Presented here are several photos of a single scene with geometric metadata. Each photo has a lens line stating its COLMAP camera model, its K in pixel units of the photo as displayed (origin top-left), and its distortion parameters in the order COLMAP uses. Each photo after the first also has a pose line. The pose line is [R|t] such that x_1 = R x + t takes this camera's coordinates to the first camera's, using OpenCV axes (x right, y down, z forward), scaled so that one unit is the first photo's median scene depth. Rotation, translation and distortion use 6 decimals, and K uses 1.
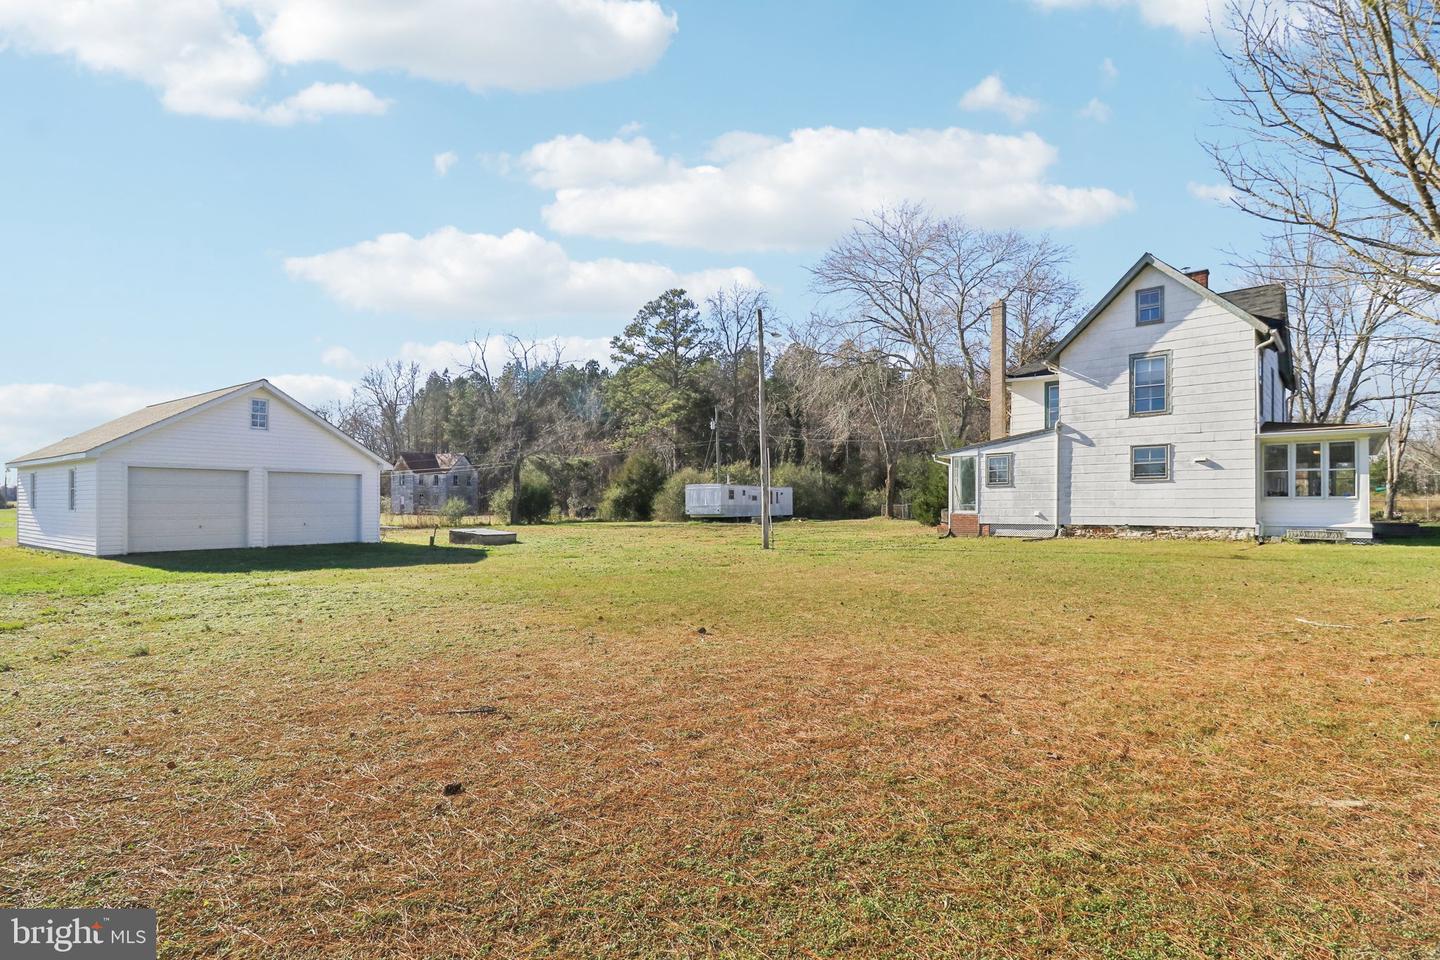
lens RADIAL K [[676.3, 0, 723.6], [0, 676.3, 503.5], [0, 0, 1]] dist [0.001305, -0.013851]
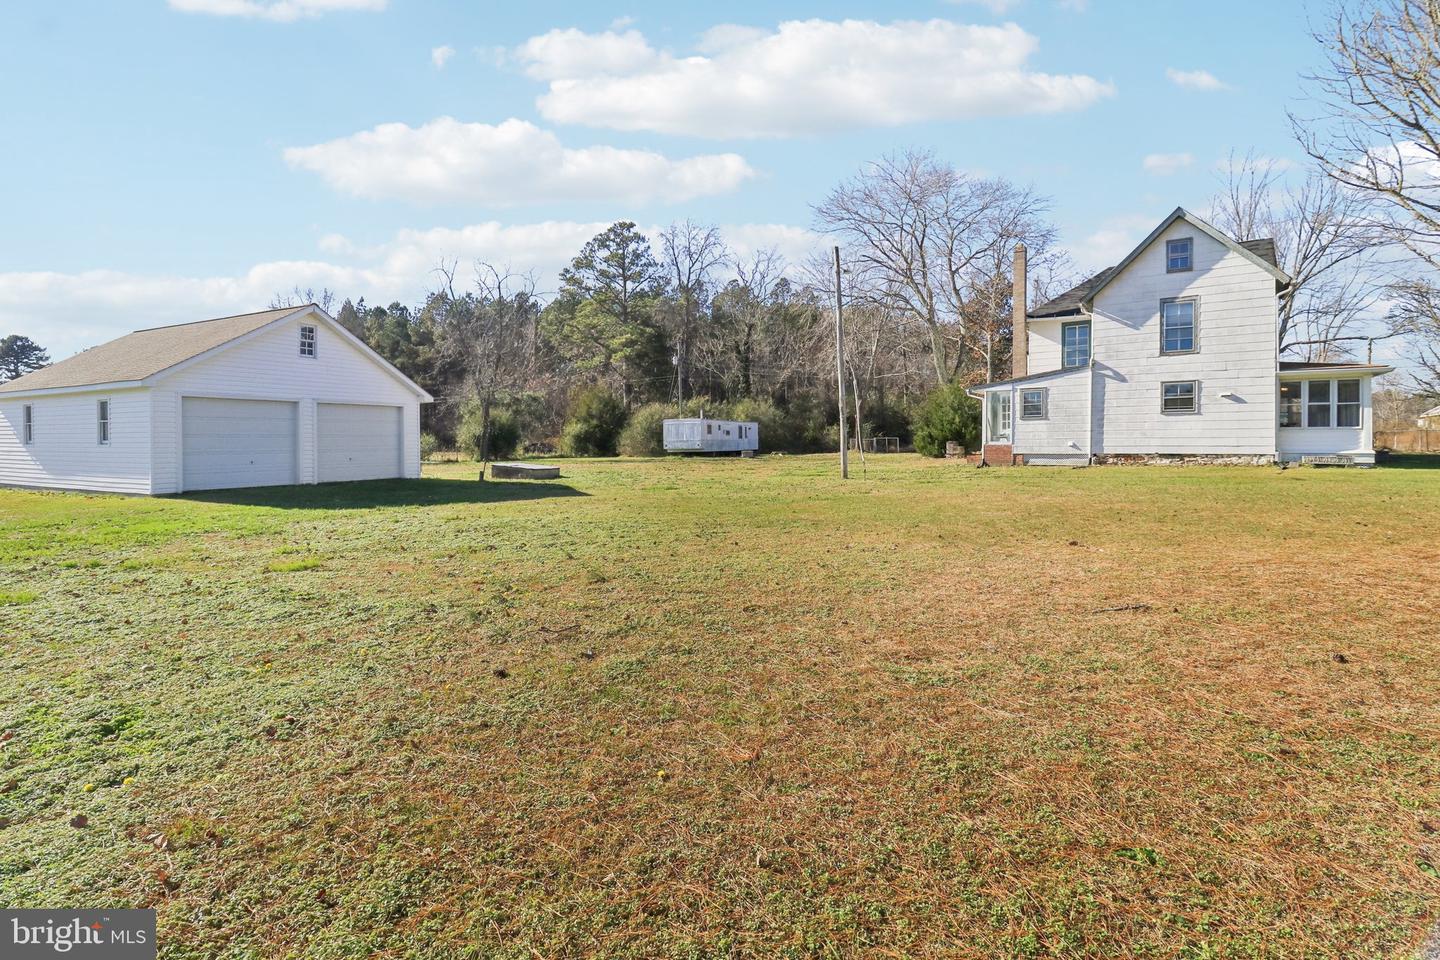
lens RADIAL K [[676.6, 0, 712.8], [0, 676.6, 450.1], [0, 0, 1]] dist [0.001283, -0.013454]
pose [[0.991481, -0.006305, 0.130099, -0.234582], [0.004440, 0.999883, 0.014619, 0.006101], [-0.130176, -0.013917, 0.991393, -0.000826]]
